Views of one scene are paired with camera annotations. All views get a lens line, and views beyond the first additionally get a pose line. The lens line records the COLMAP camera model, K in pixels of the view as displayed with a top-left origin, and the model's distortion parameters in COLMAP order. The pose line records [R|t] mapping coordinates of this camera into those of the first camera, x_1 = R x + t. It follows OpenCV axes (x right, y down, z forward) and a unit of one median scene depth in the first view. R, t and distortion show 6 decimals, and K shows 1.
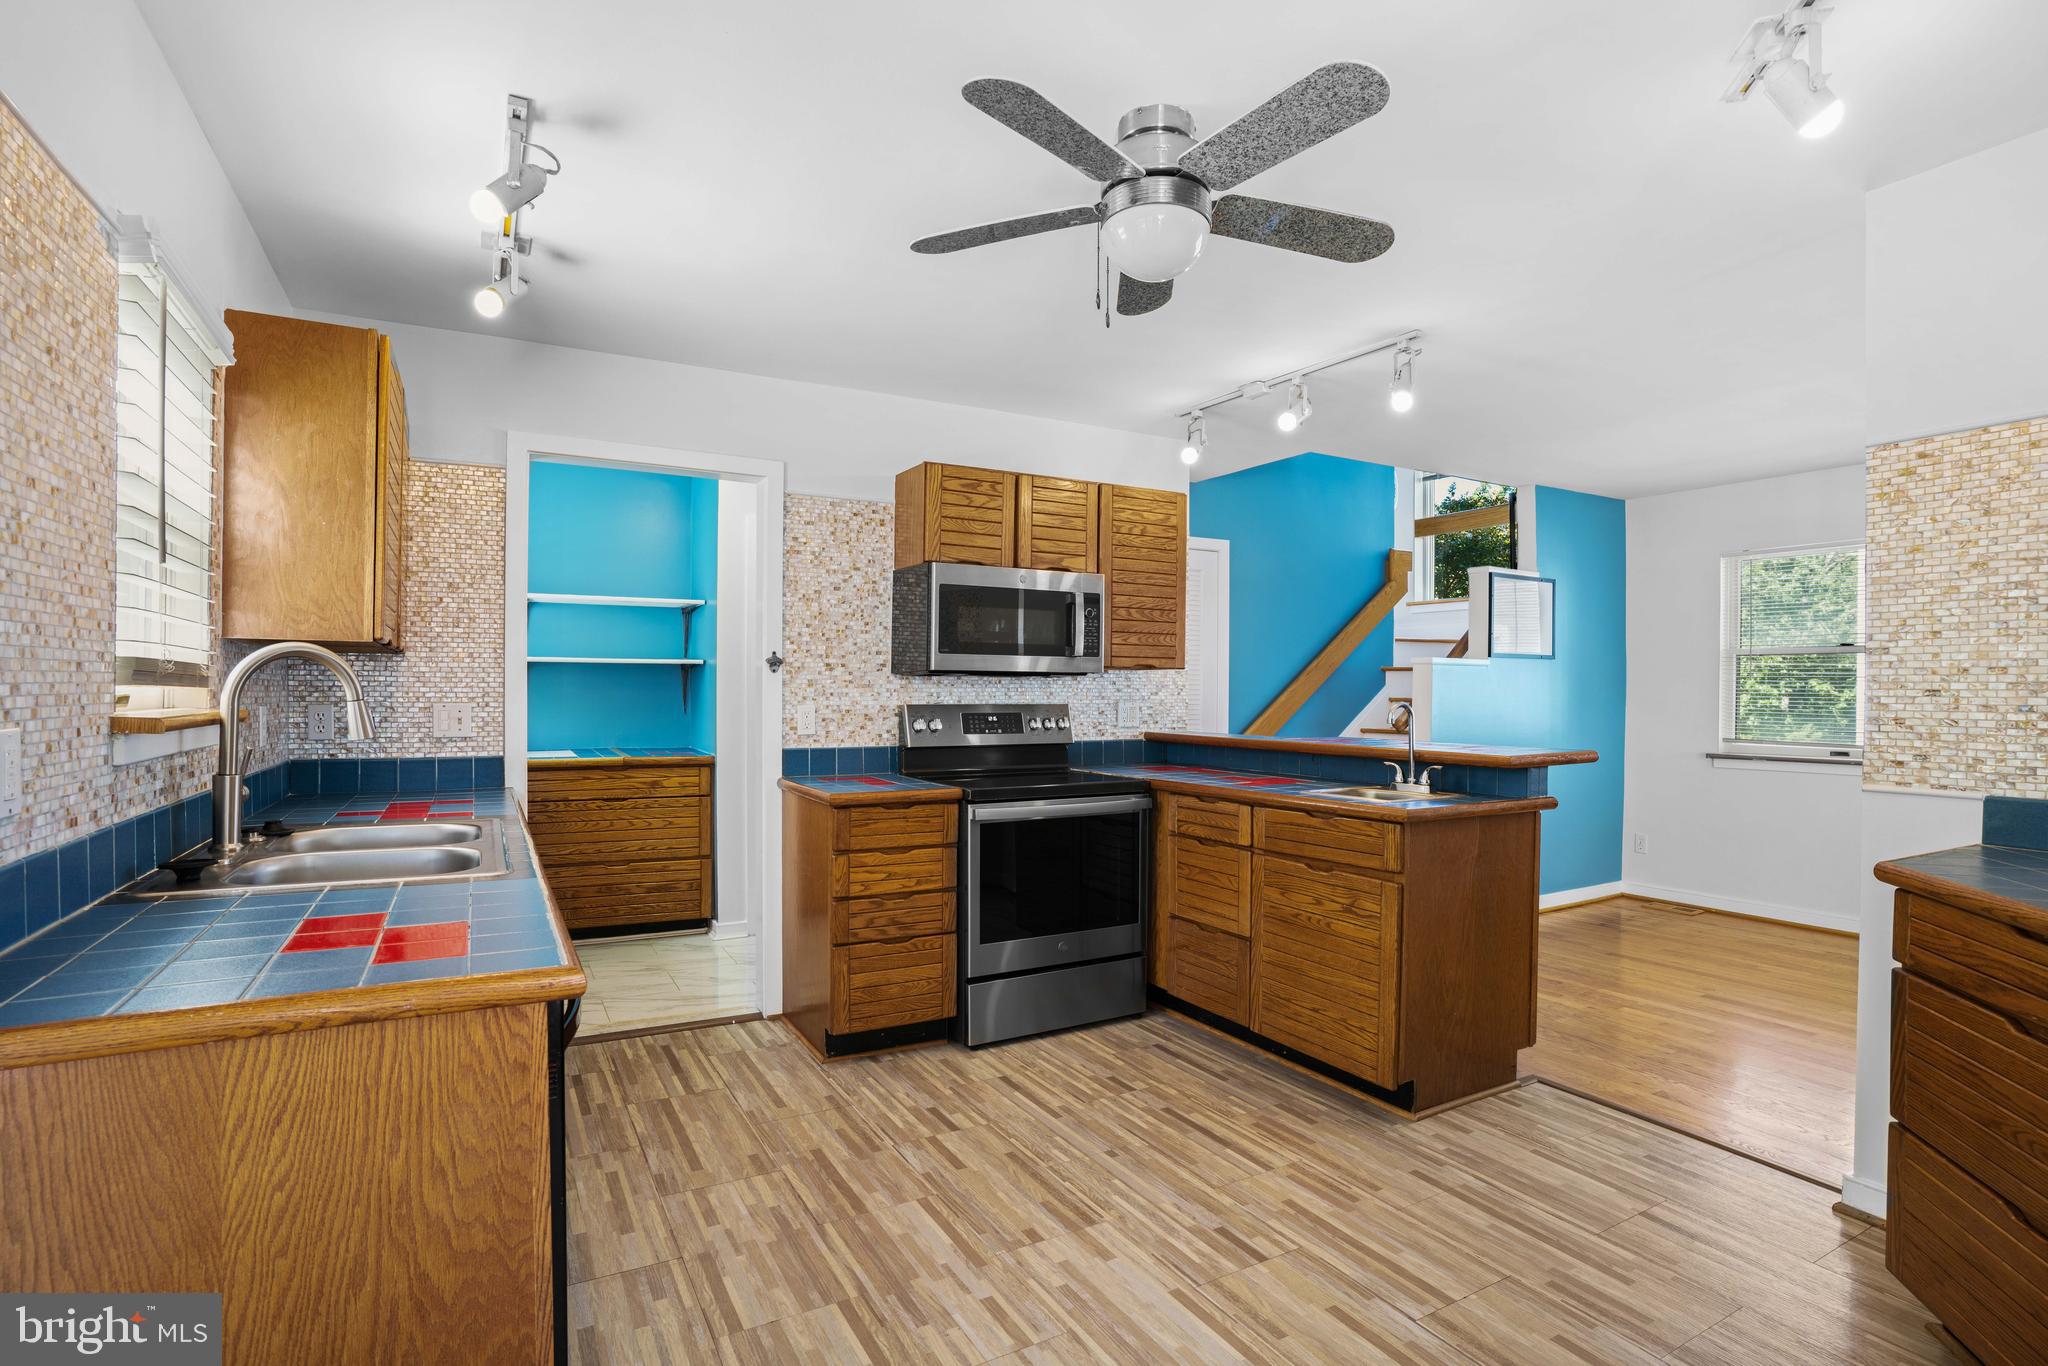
lens RADIAL K [[1007.0, 0, 1033.0], [0, 1007.0, 680.0], [0, 0, 1]] dist [-0.071096, 0.030110]
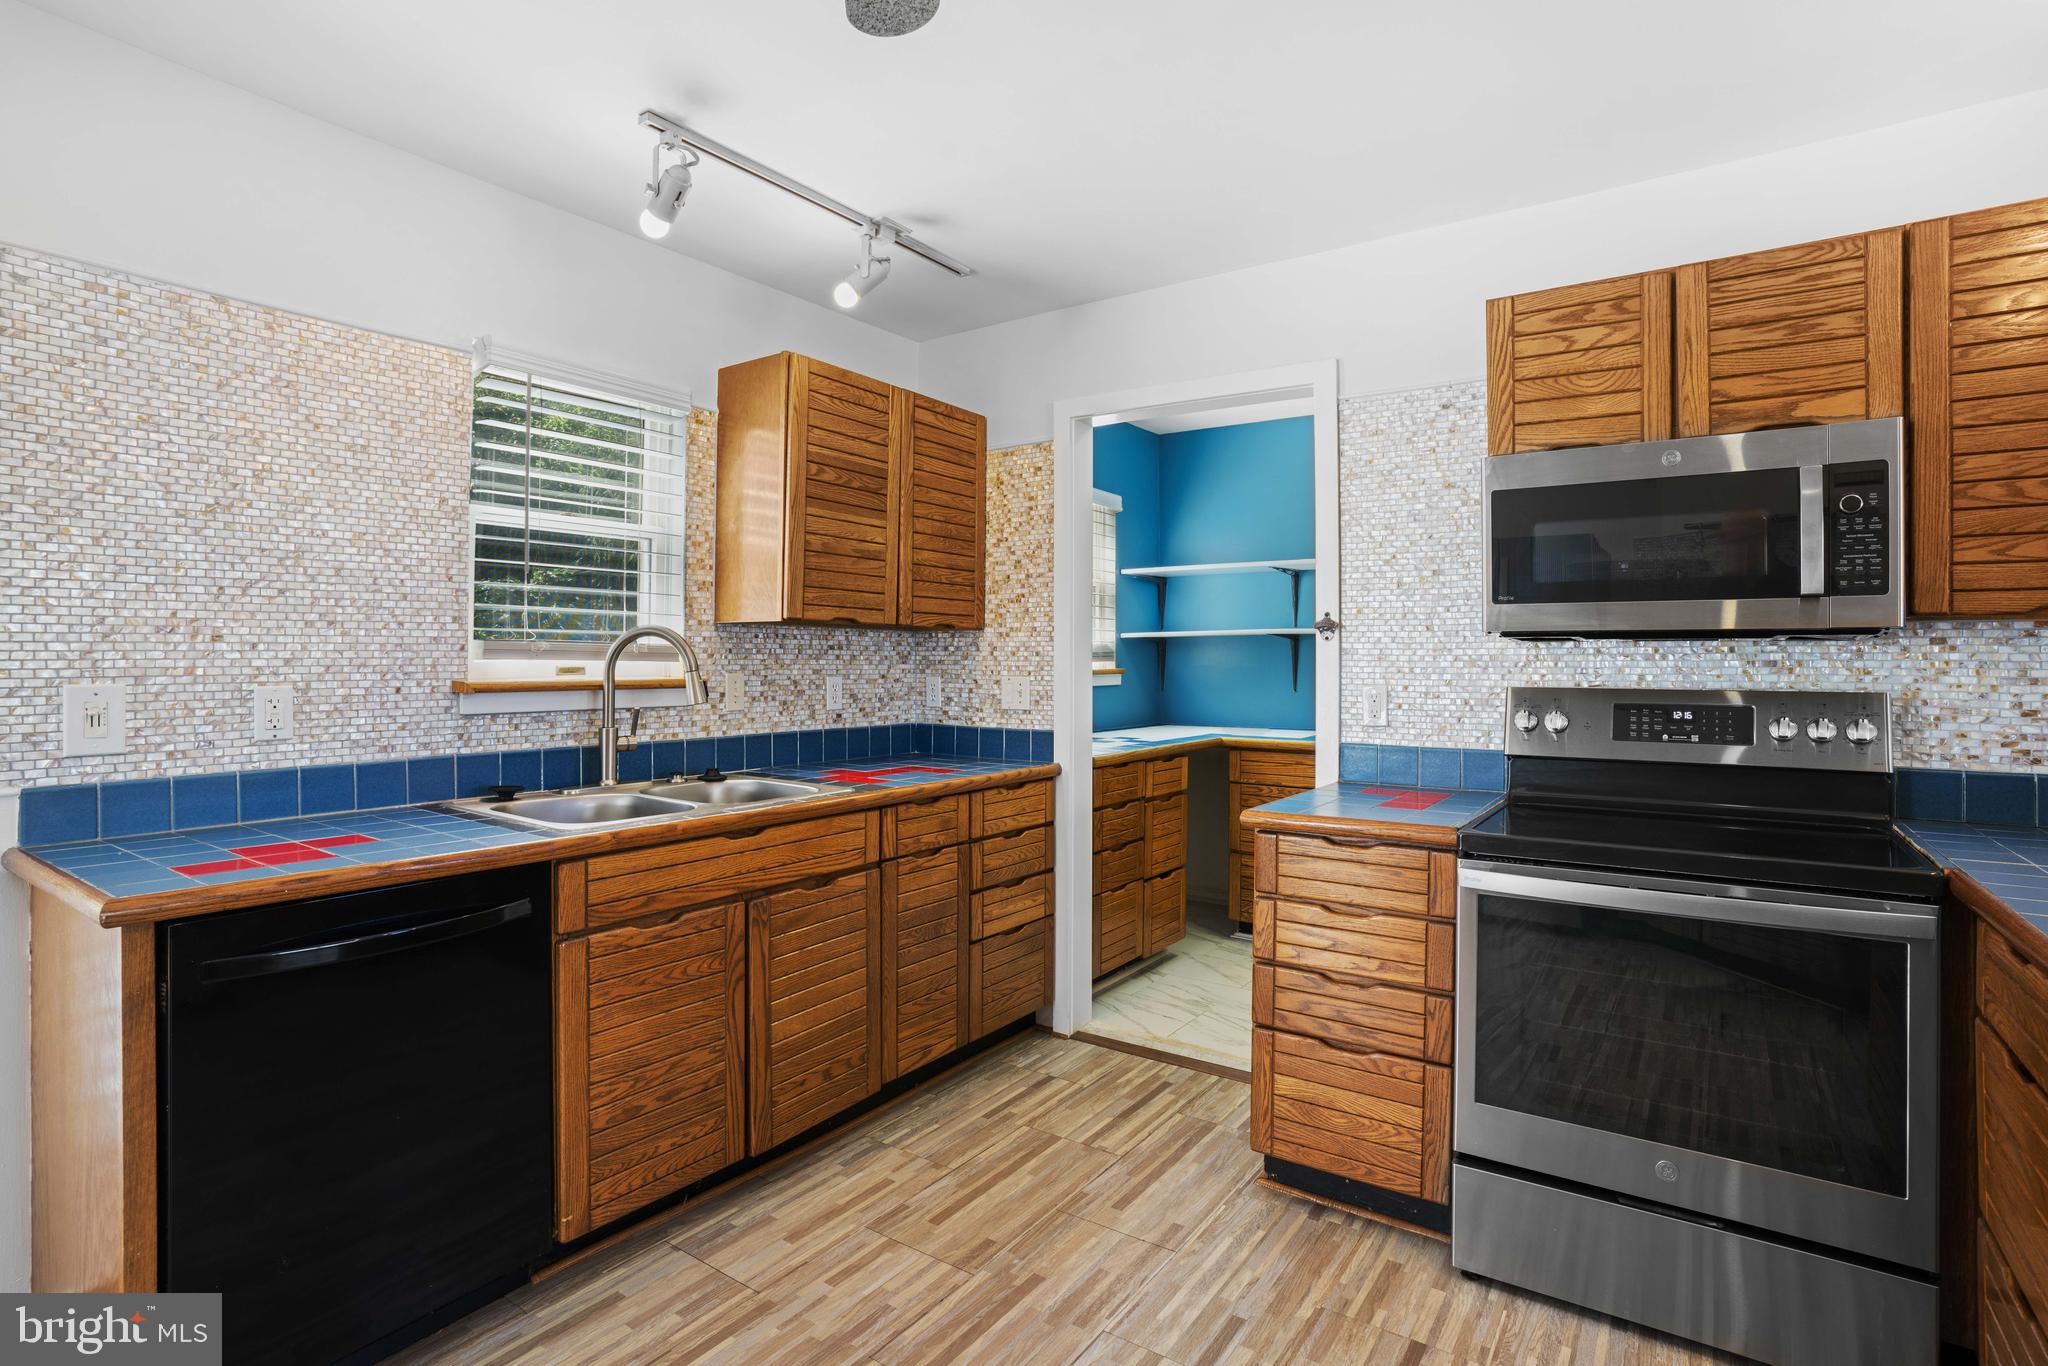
lens RADIAL K [[1024.2, 0, 1024.7], [0, 1024.2, 641.7], [0, 0, 1]] dist [-0.069322, 0.031406]
pose [[0.429365, -0.018653, -0.902938, 0.365961], [0.007954, 0.999826, -0.016872, 0.004589], [0.903096, 0.000062, 0.429438, 0.516901]]
